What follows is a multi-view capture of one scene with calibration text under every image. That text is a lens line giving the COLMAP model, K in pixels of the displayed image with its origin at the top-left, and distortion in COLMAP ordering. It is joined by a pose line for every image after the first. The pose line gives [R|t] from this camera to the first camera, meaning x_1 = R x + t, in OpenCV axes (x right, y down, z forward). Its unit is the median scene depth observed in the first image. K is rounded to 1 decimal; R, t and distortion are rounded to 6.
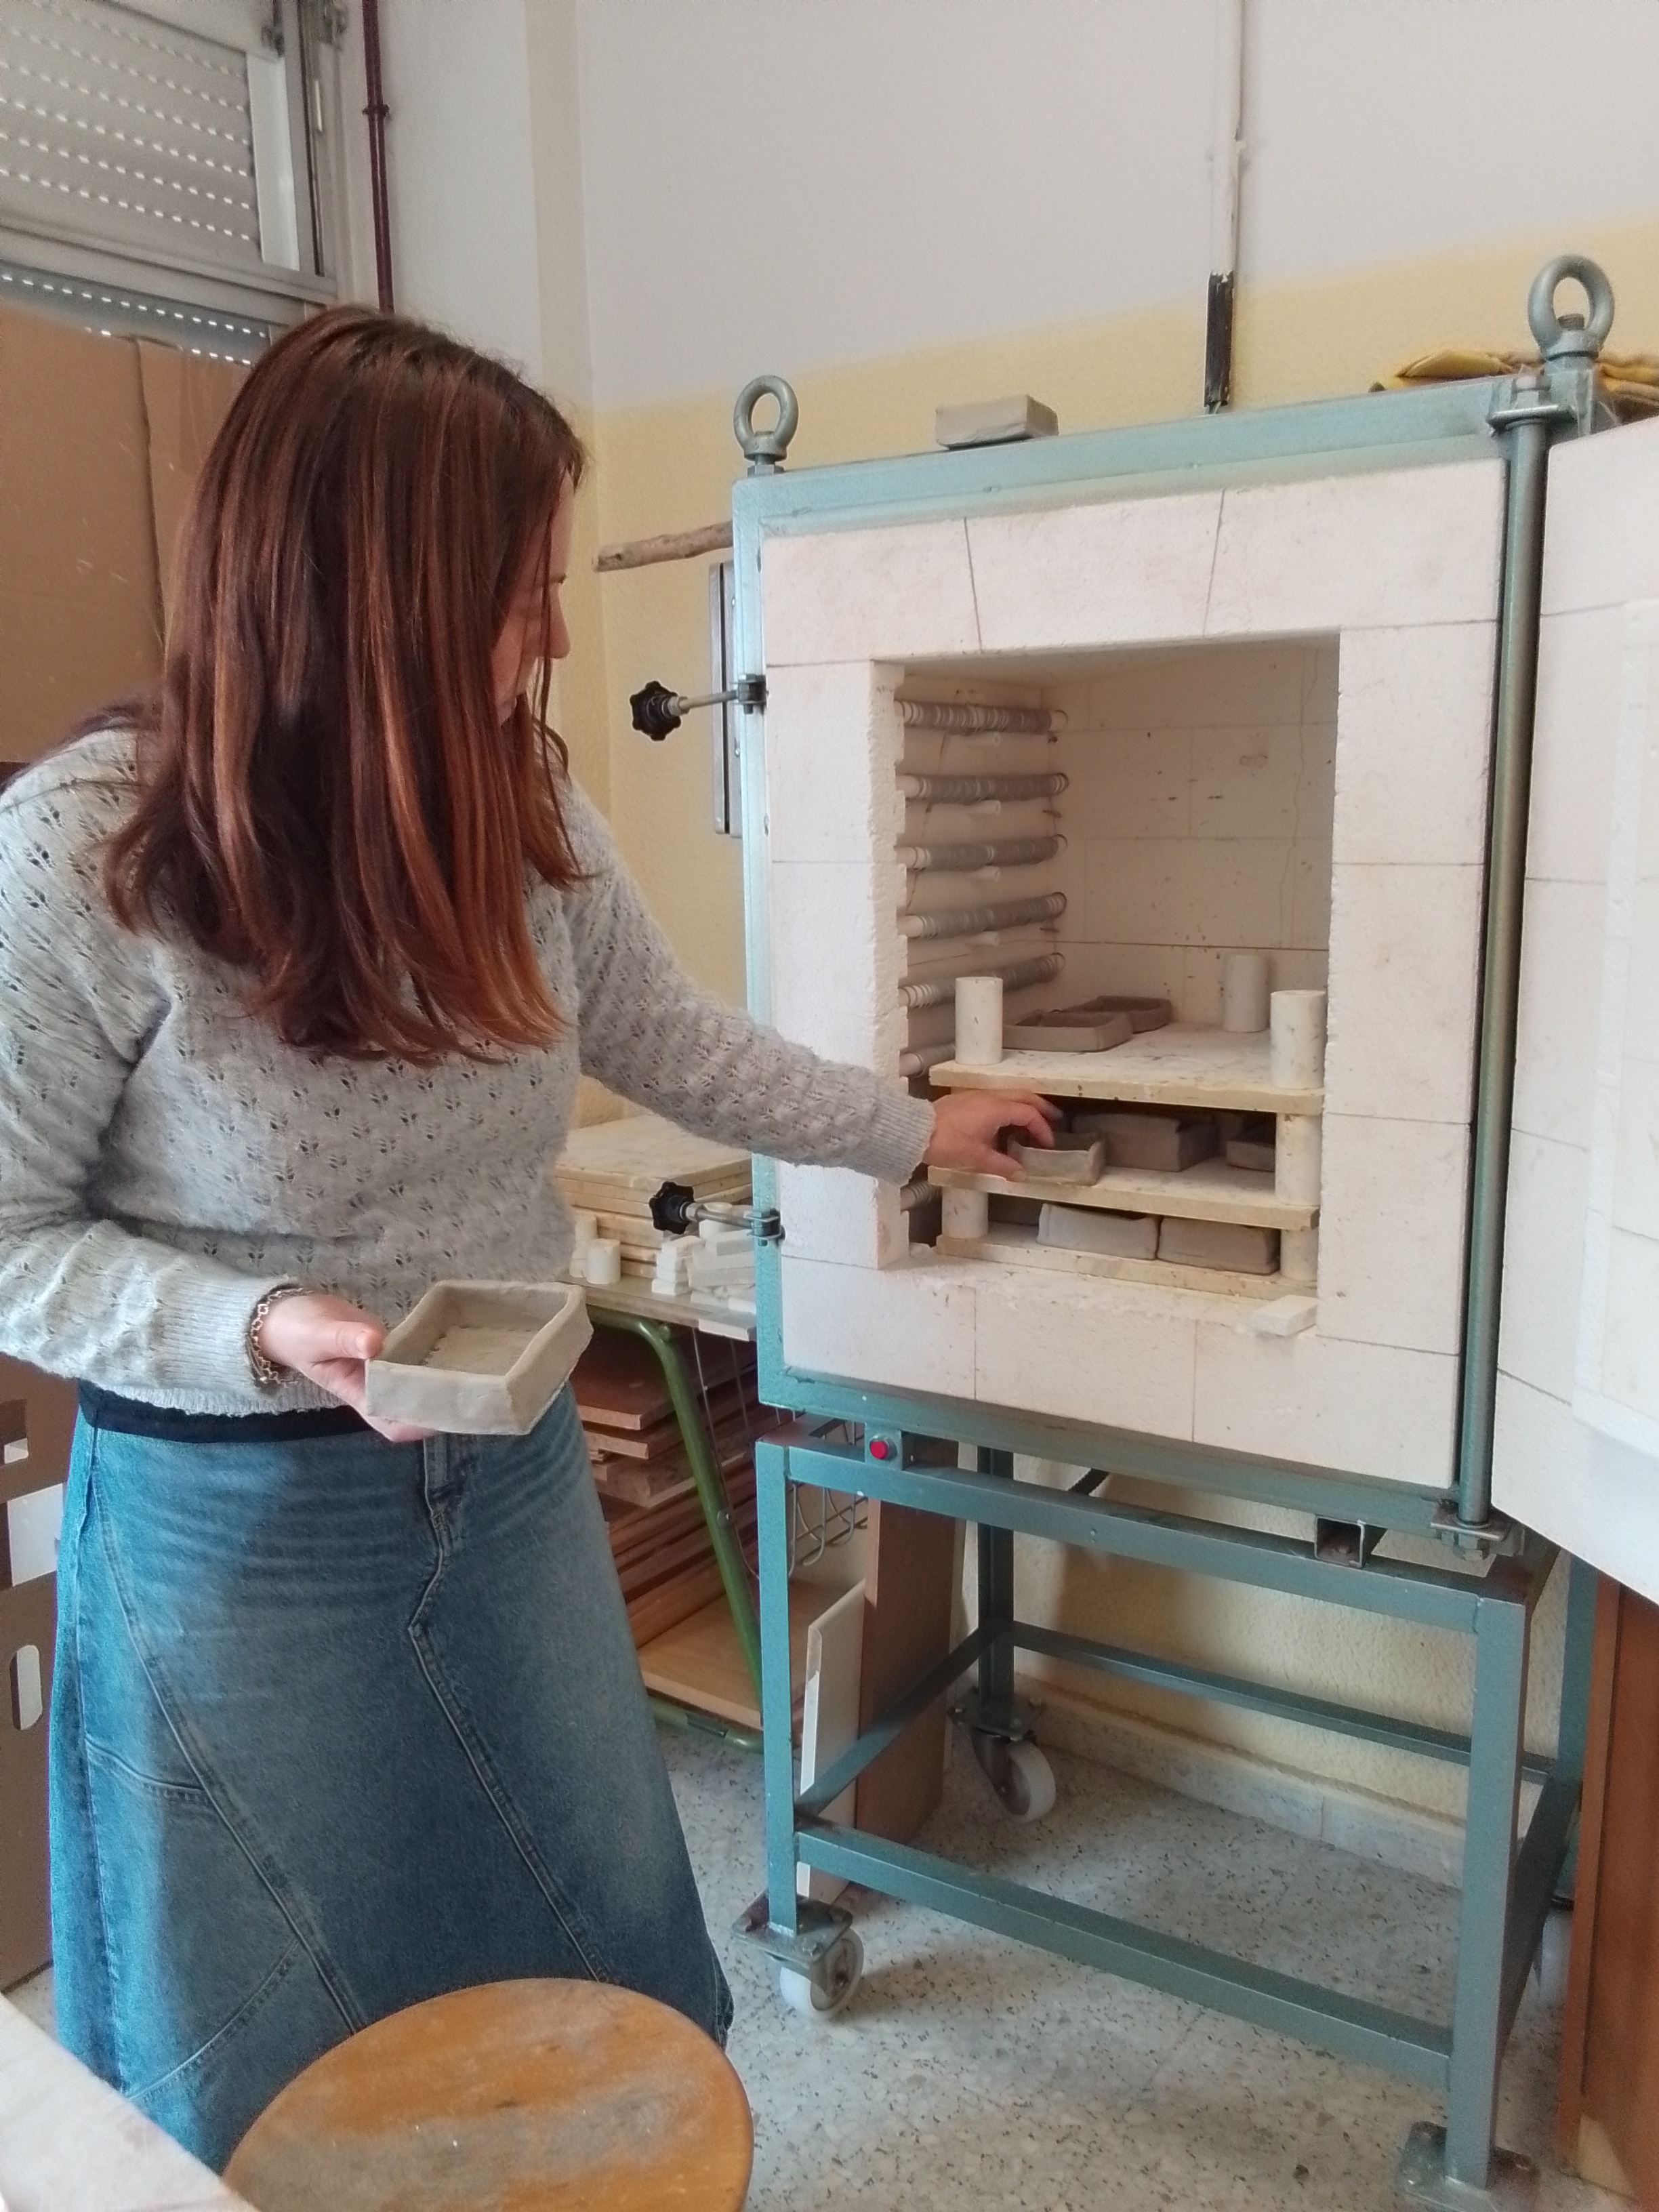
lens RADIAL K [[1645.3, 0, 831.9], [0, 1645.3, 1116.9], [0, 0, 1]] dist [0.041094, -0.111279]
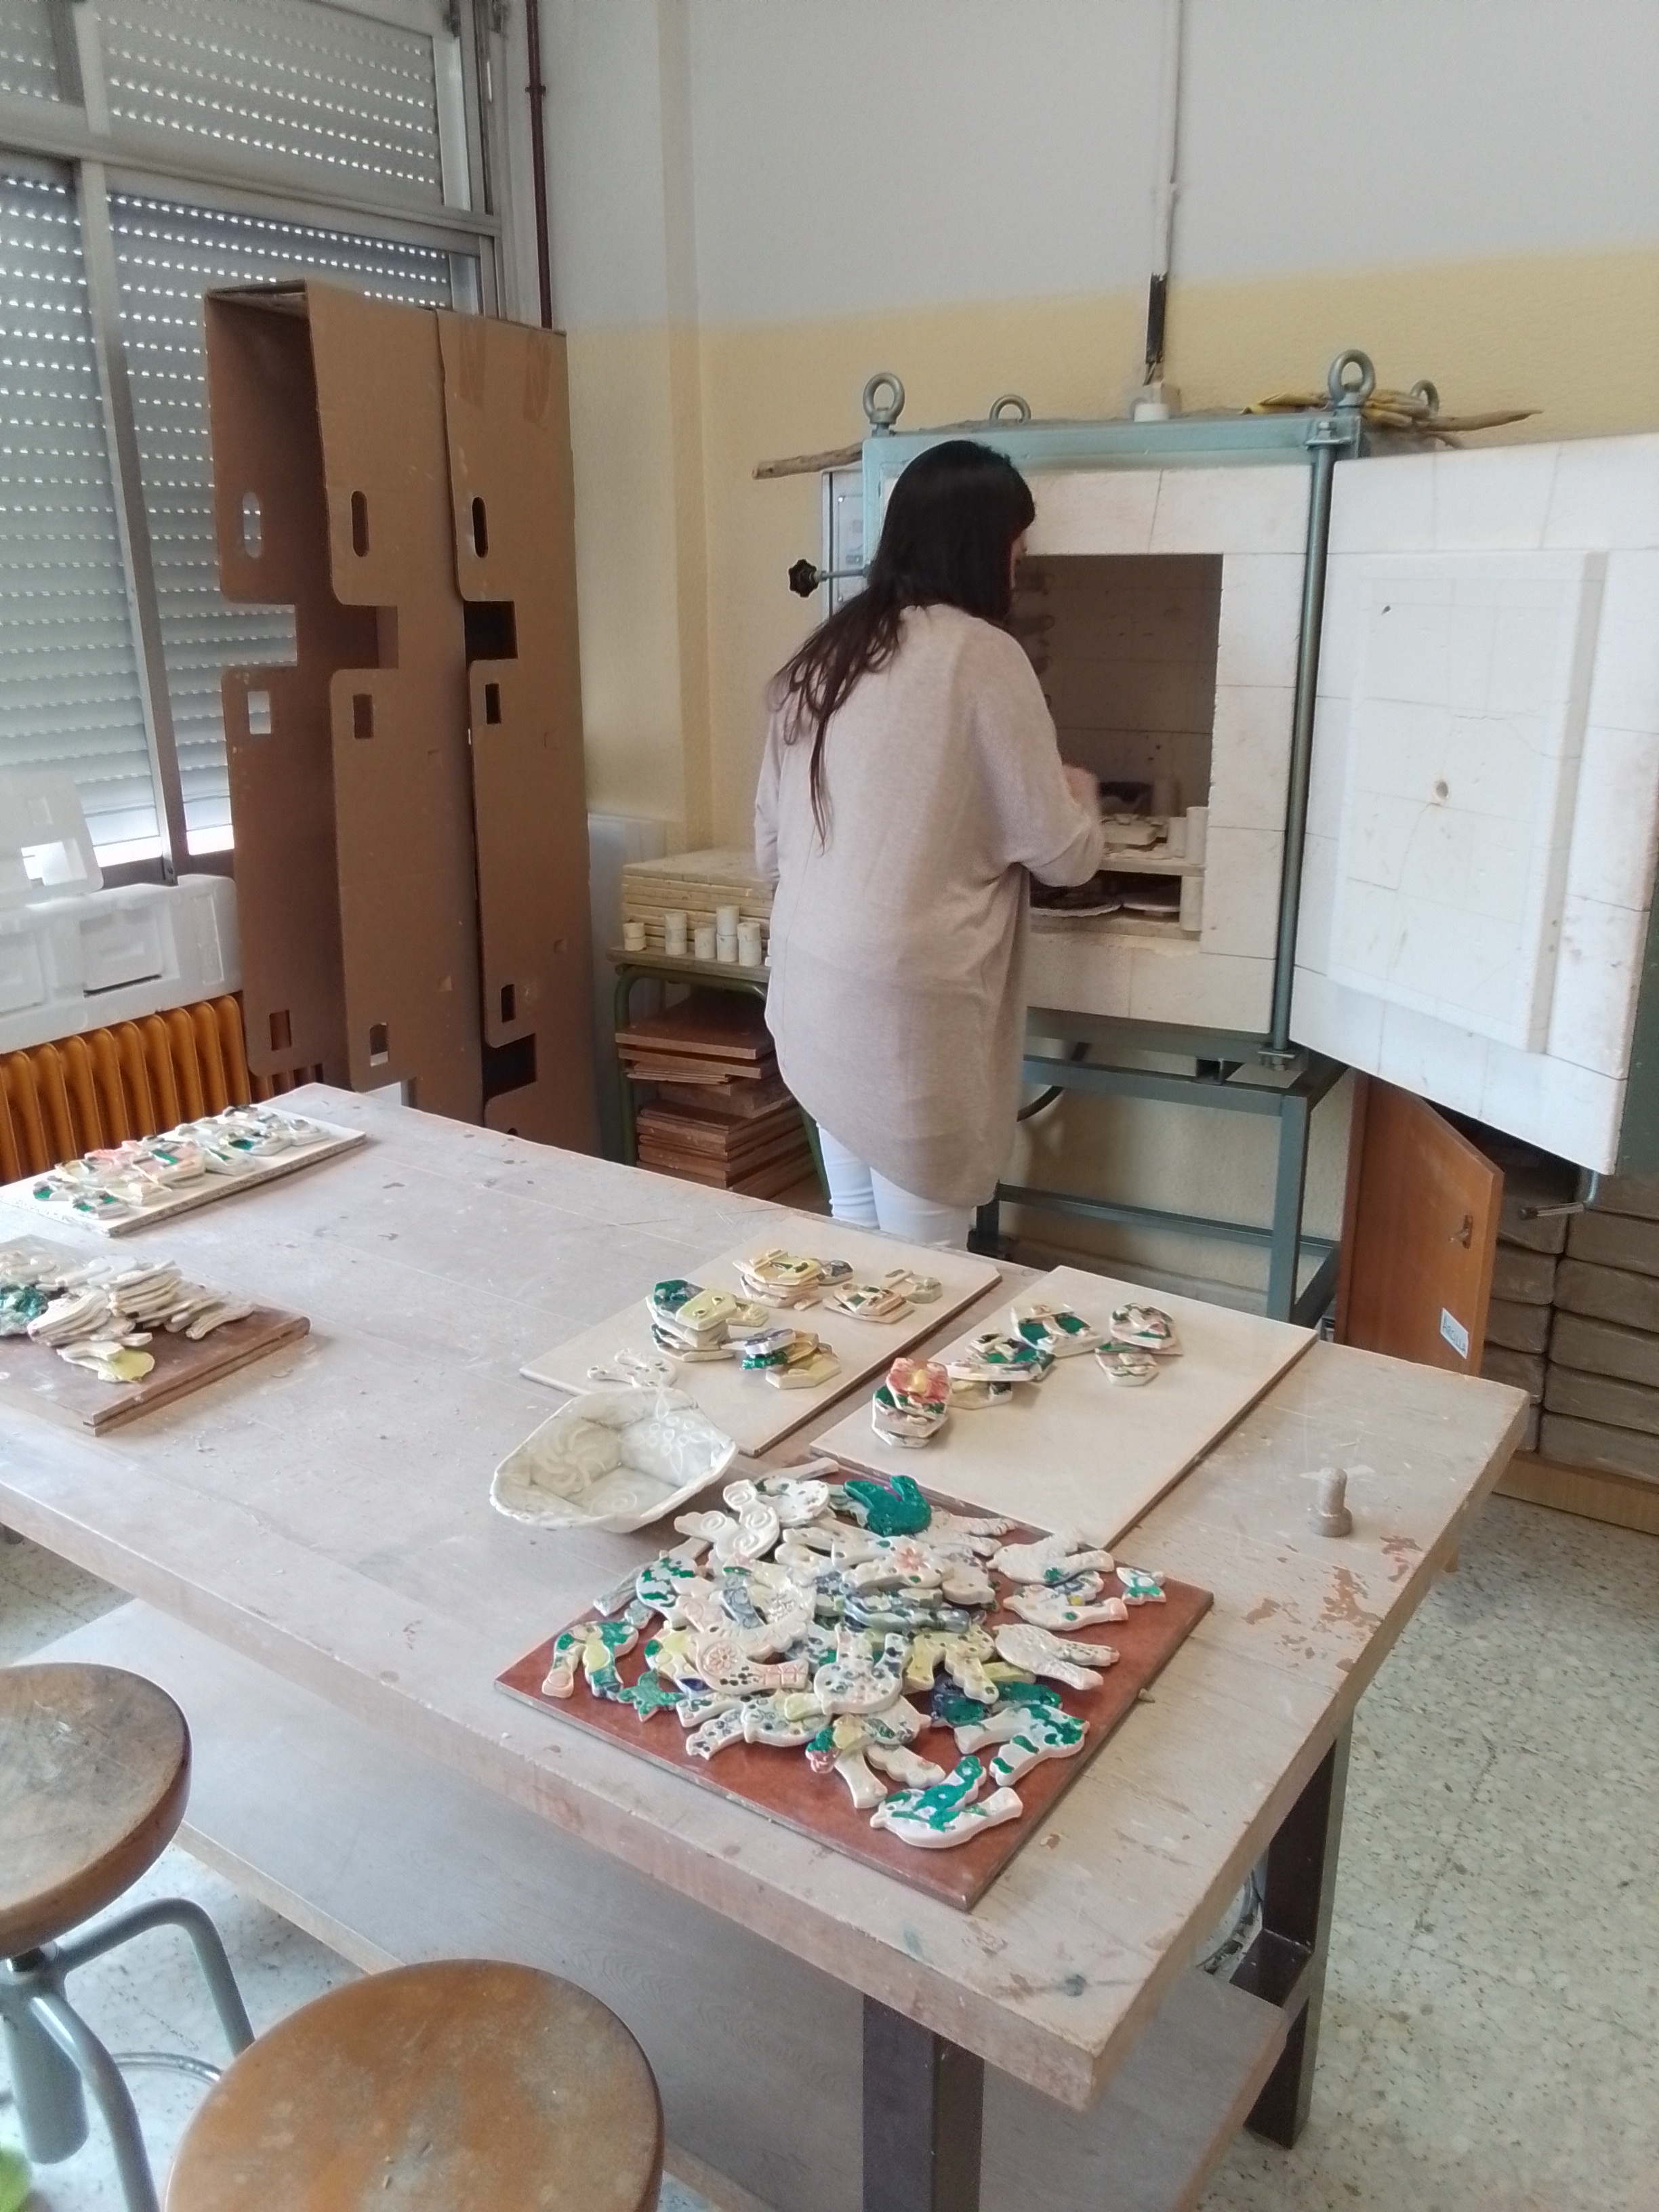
lens RADIAL K [[1645.3, 0, 831.9], [0, 1645.3, 1116.9], [0, 0, 1]] dist [0.041094, -0.111279]
pose [[0.998294, -0.010036, 0.057518, -0.192721], [0.002387, 0.991309, 0.131534, 0.065502], [-0.058339, -0.131172, 0.989642, -0.707551]]
